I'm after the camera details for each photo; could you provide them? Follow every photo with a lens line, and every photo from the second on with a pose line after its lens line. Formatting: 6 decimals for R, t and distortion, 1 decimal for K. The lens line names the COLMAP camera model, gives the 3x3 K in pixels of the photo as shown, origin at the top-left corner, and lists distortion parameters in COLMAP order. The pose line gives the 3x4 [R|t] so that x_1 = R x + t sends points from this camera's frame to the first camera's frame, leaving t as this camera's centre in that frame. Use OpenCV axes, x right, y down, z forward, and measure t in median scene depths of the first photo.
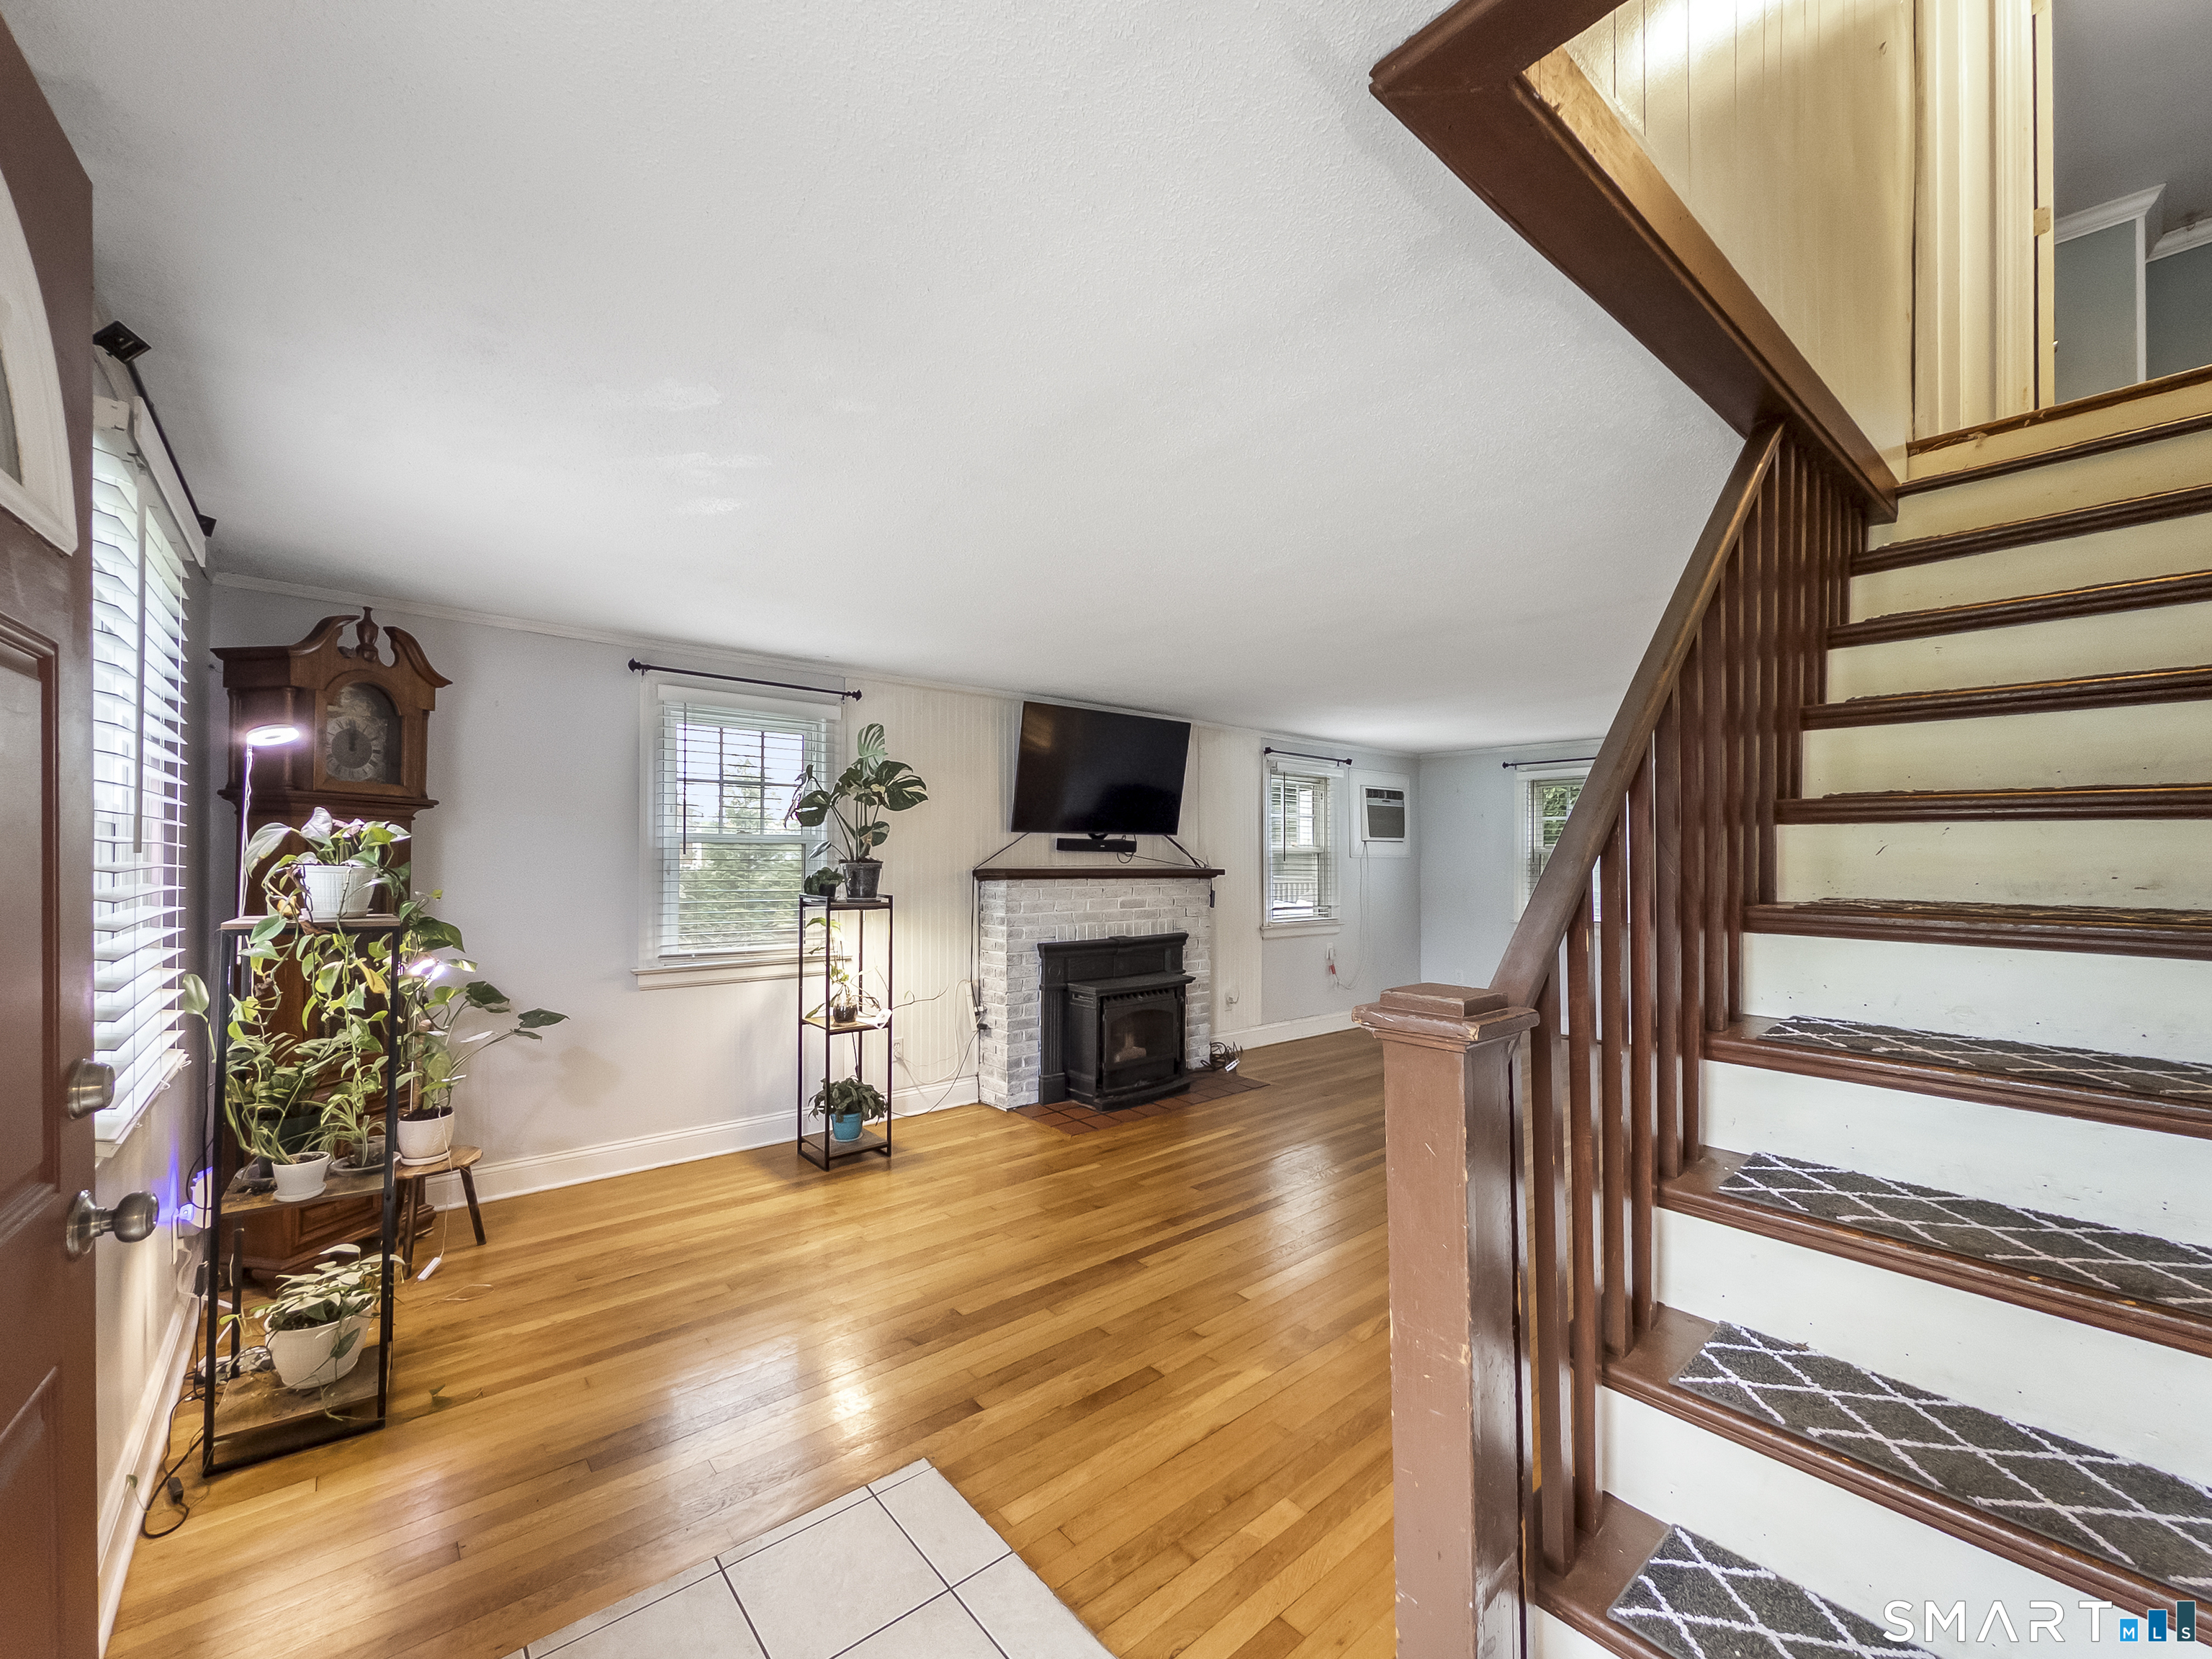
lens RADIAL K [[904.6, 0, 1094.0], [0, 904.6, 860.2], [0, 0, 1]] dist [0.001306, -0.000829]
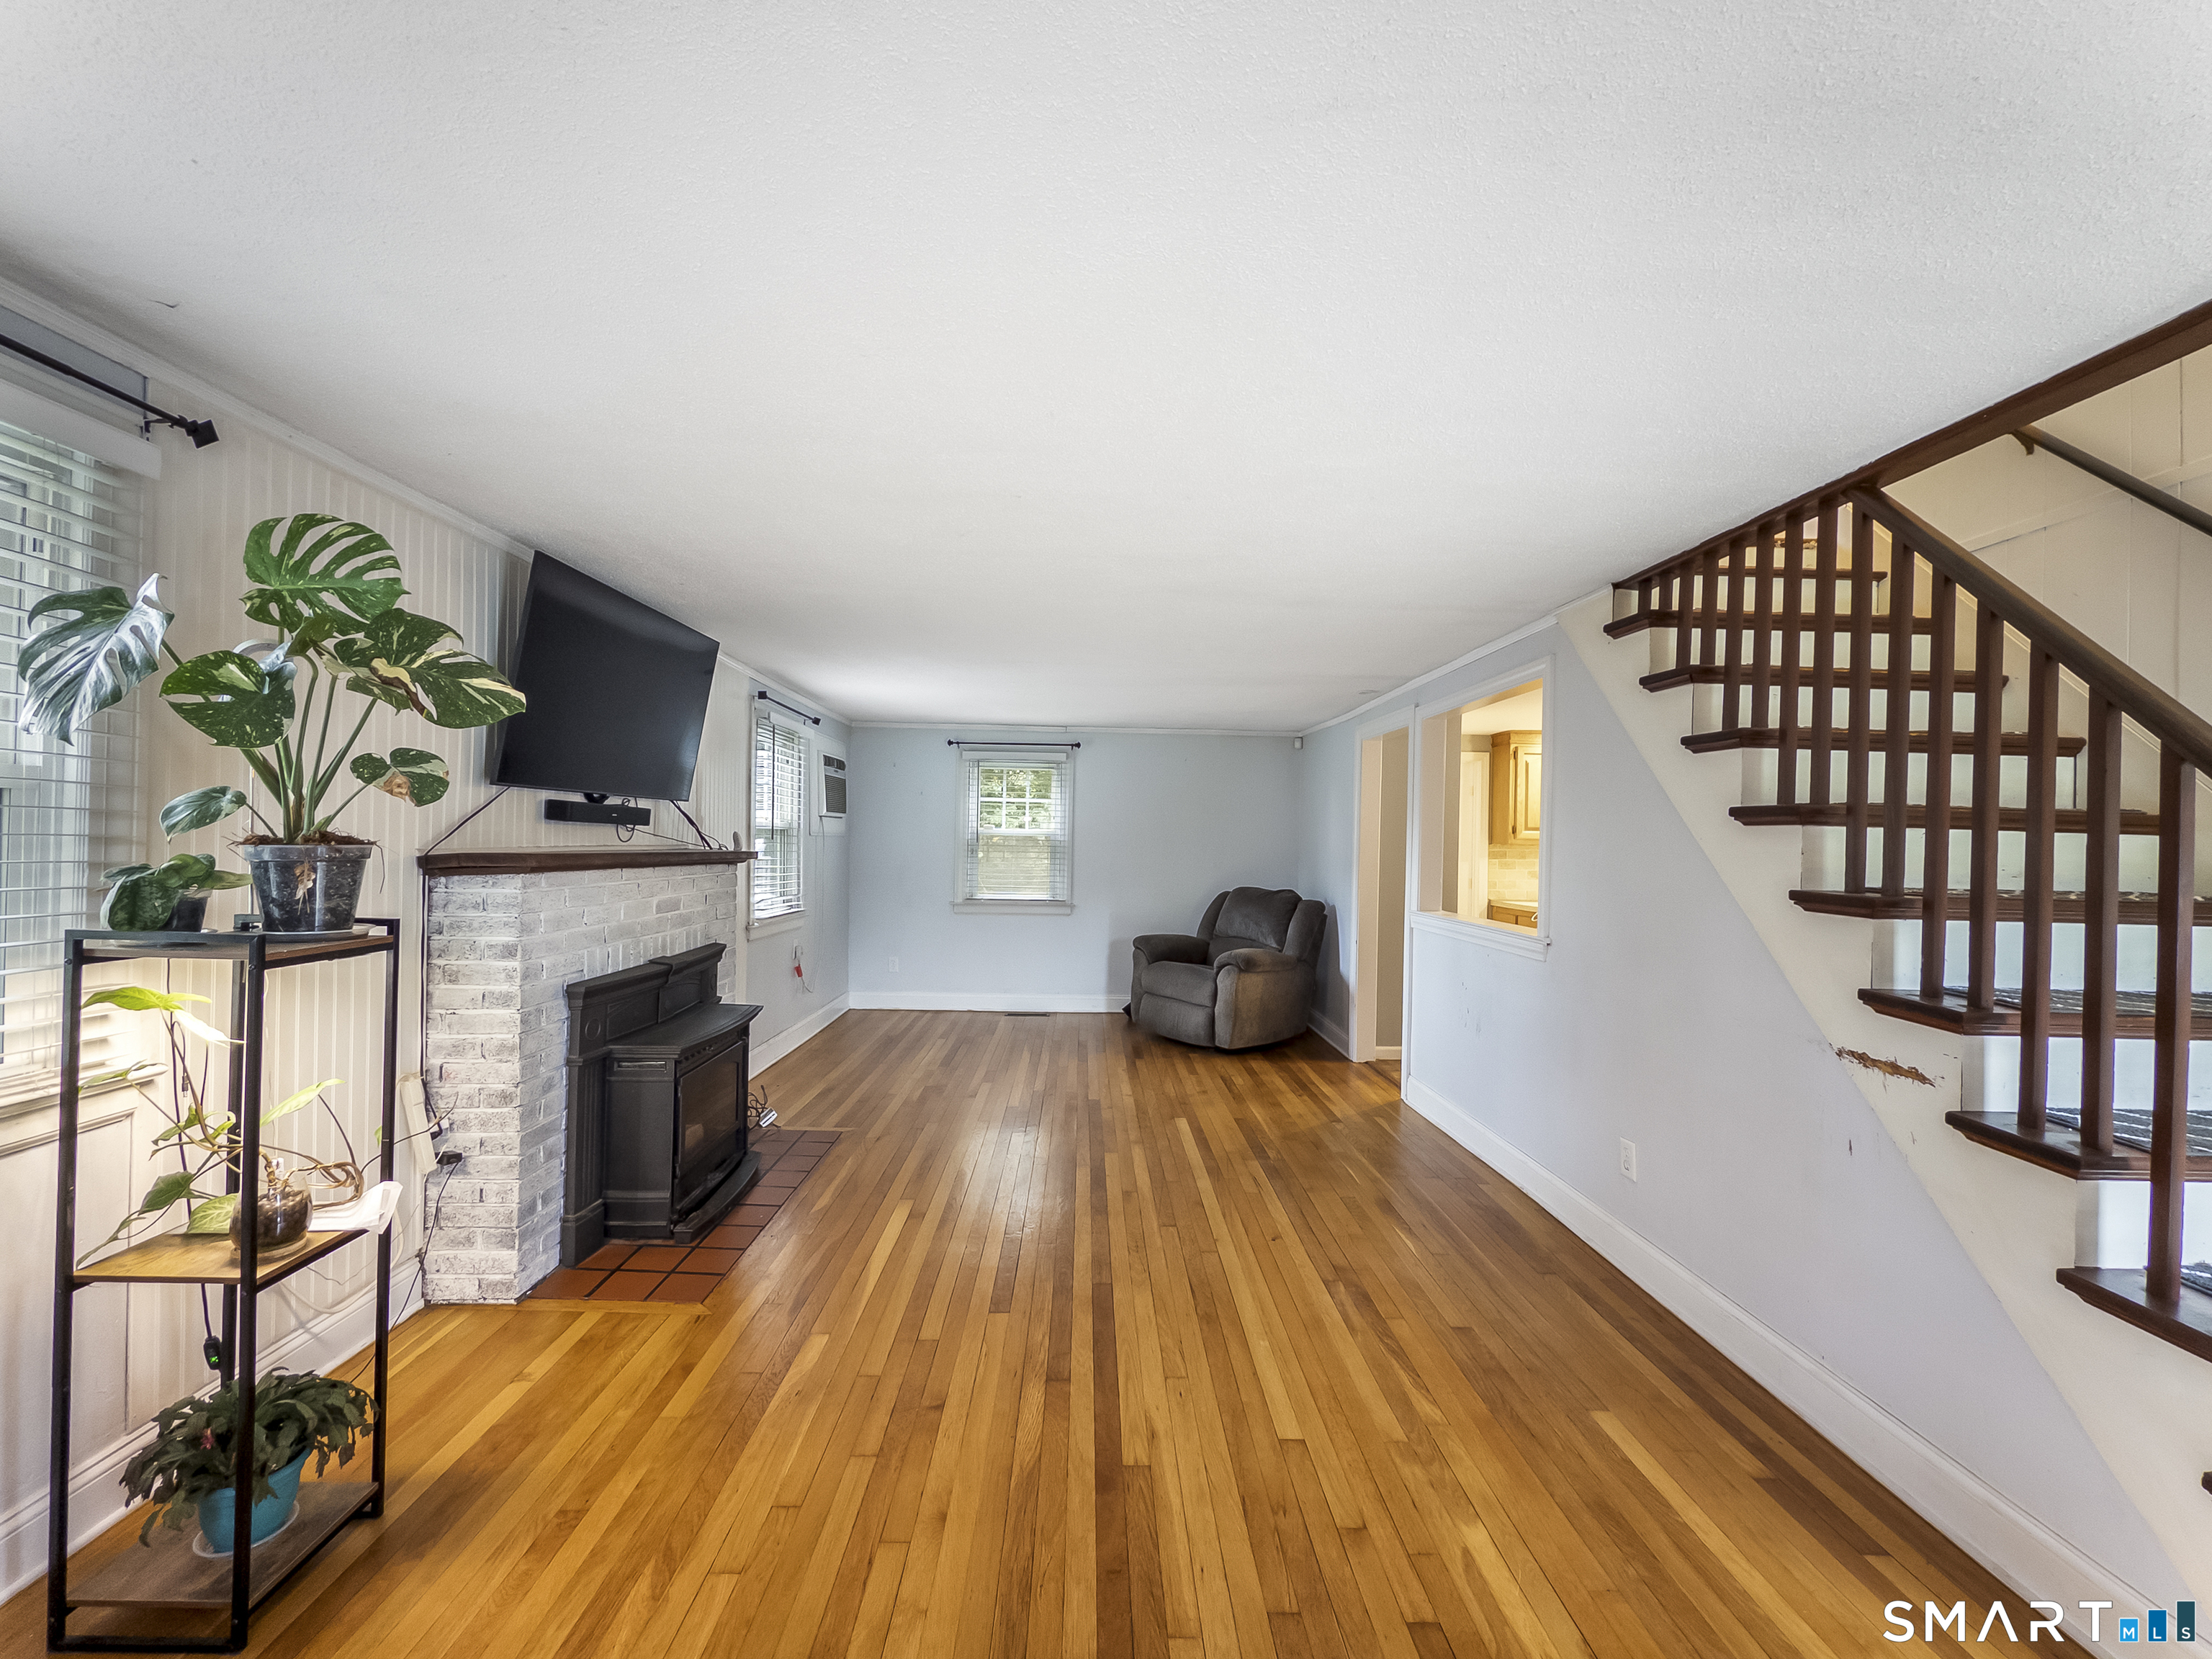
lens RADIAL K [[904.6, 0, 1115.0], [0, 904.6, 842.0], [0, 0, 1]] dist [0.001306, -0.000829]
pose [[0.619186, 0.009204, 0.785190, -0.293546], [-0.016334, 0.999866, 0.001160, -0.003599], [-0.785074, -0.013544, 0.619254, 0.379083]]
